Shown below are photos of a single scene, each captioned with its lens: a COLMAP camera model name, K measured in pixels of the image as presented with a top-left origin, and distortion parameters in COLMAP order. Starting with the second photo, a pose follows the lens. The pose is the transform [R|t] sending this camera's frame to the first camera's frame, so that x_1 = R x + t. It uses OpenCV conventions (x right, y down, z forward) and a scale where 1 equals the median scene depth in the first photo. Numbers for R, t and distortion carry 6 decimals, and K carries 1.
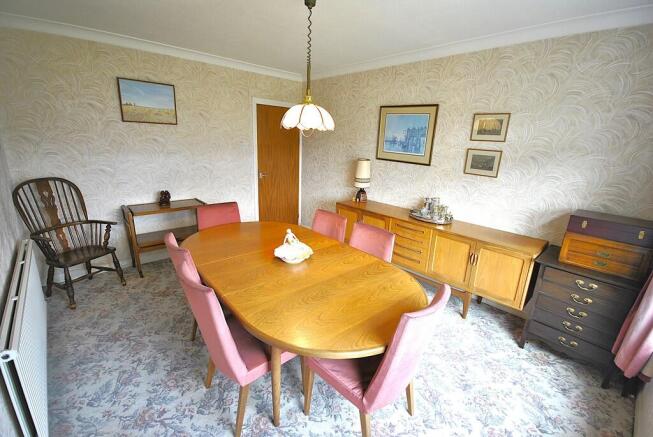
lens RADIAL K [[290.2, 0, 325.3], [0, 290.2, 215.9], [0, 0, 1]] dist [-0.005530, -0.000369]
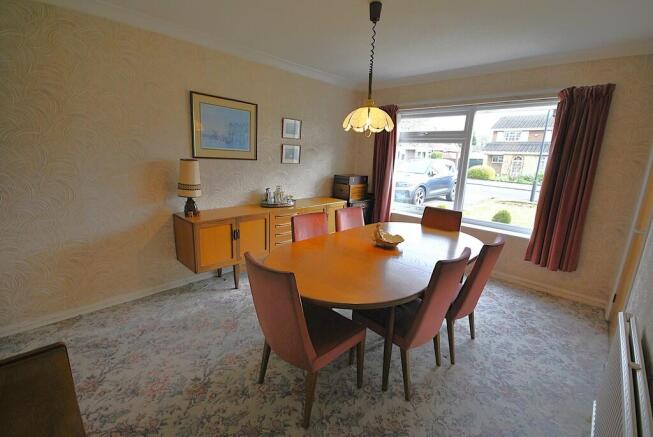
lens RADIAL K [[290.2, 0, 324.7], [0, 290.2, 219.6], [0, 0, 1]] dist [-0.005530, -0.000369]
pose [[-0.068621, -0.272034, 0.959838, -0.801641], [0.211260, 0.936324, 0.280474, -0.224378], [-0.975018, 0.222022, -0.006782, 0.840403]]
